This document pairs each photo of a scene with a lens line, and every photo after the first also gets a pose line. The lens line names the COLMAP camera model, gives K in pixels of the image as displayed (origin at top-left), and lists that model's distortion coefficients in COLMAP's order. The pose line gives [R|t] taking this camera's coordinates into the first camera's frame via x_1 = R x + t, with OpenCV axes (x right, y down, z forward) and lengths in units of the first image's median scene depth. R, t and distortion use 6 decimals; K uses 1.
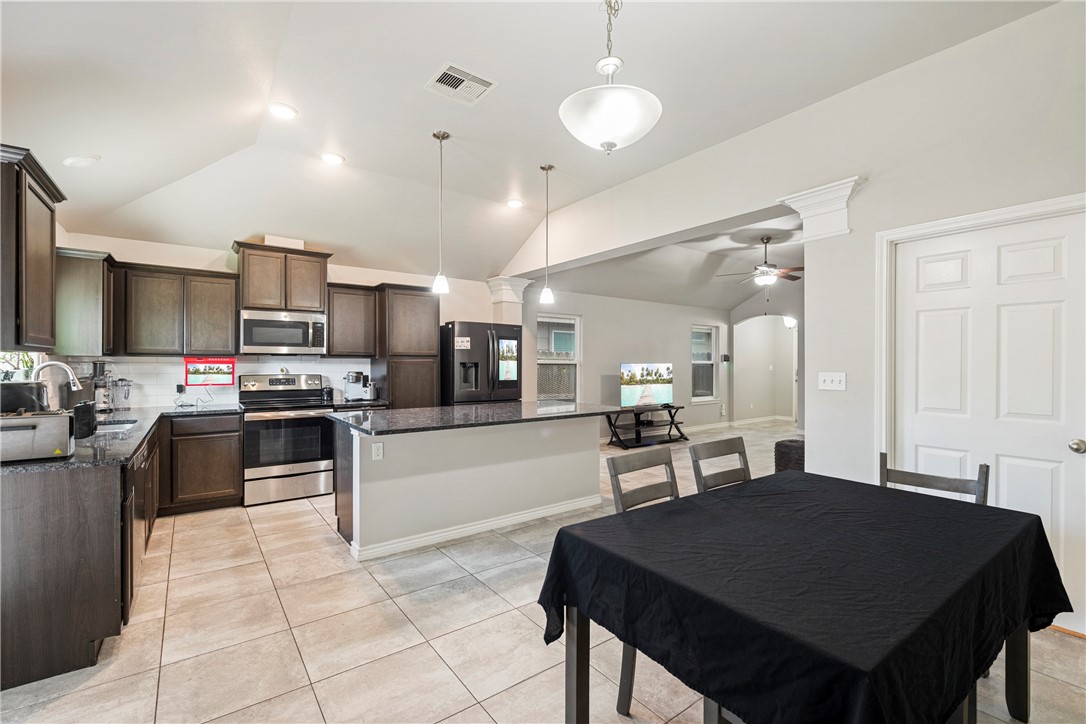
lens RADIAL K [[471.8, 0, 544.7], [0, 471.8, 365.6], [0, 0, 1]] dist [-0.000375, -0.000120]
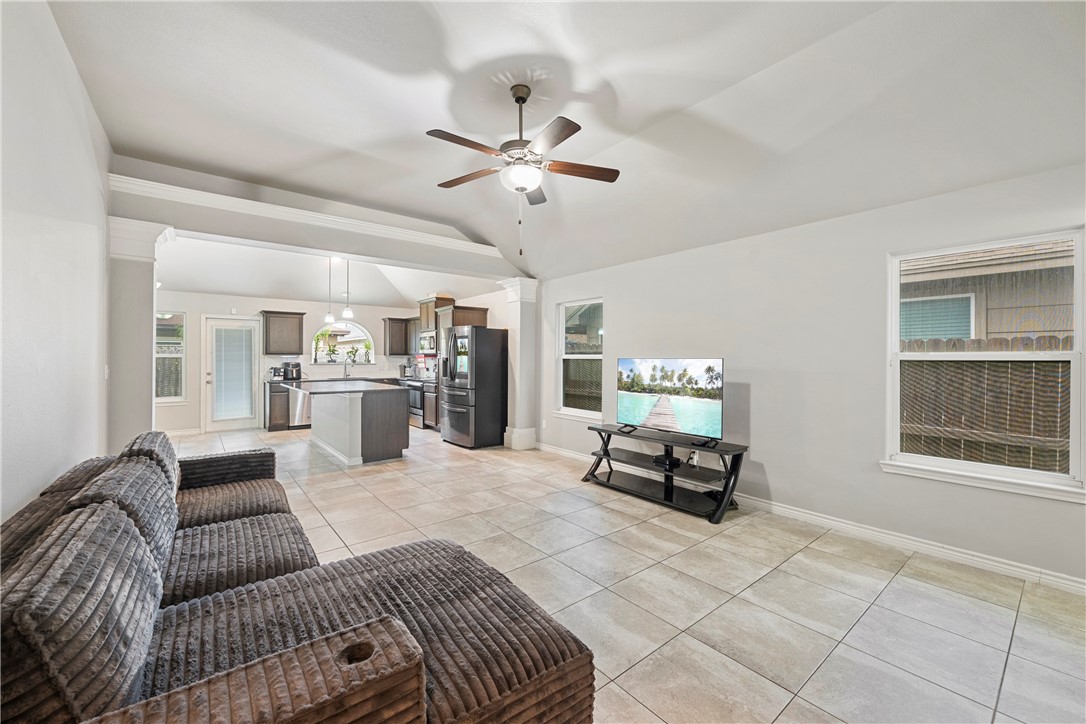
lens RADIAL K [[430.9, 0, 547.6], [0, 430.9, 357.9], [0, 0, 1]] dist [0.000005, -0.000225]
pose [[0.037969, -0.001941, -0.999277, 1.081037], [-0.006523, 0.999976, -0.002190, -0.004477], [0.999258, 0.006601, 0.037955, 1.234046]]
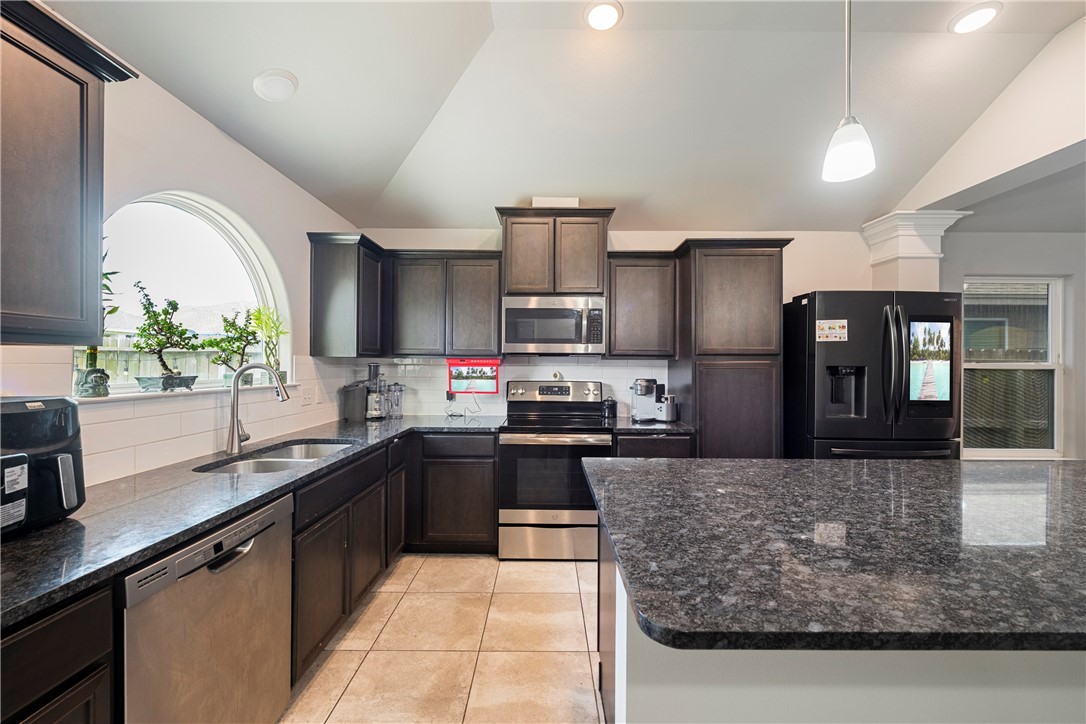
lens RADIAL K [[429.6, 0, 544.4], [0, 429.6, 364.0], [0, 0, 1]] dist [0.001776, 0.000132]
pose [[0.798627, 0.000838, -0.601825, -0.137254], [-0.006525, 0.999952, -0.007267, -0.003046], [0.601790, 0.009730, 0.798595, 0.395252]]
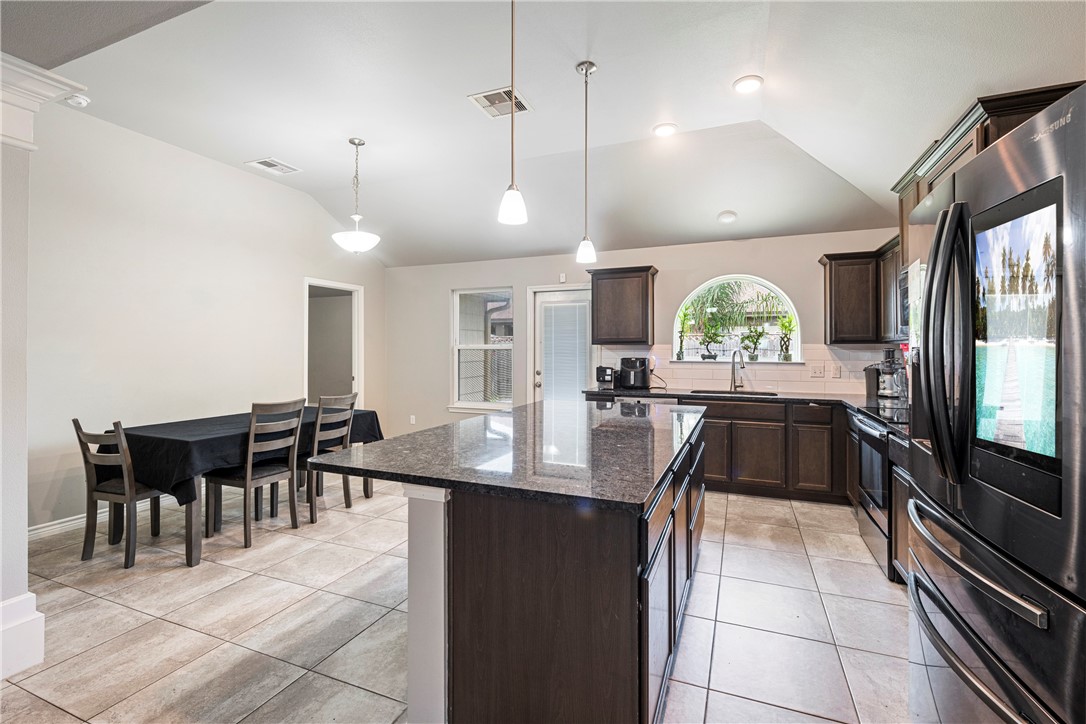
lens RADIAL K [[480.9, 0, 541.7], [0, 480.9, 347.2], [0, 0, 1]] dist [0.000329, 0.000020]
pose [[-0.862913, -0.004424, -0.505332, 0.177471], [-0.006027, 0.999981, 0.001537, -0.007545], [0.505316, 0.004372, -0.862923, 1.118901]]
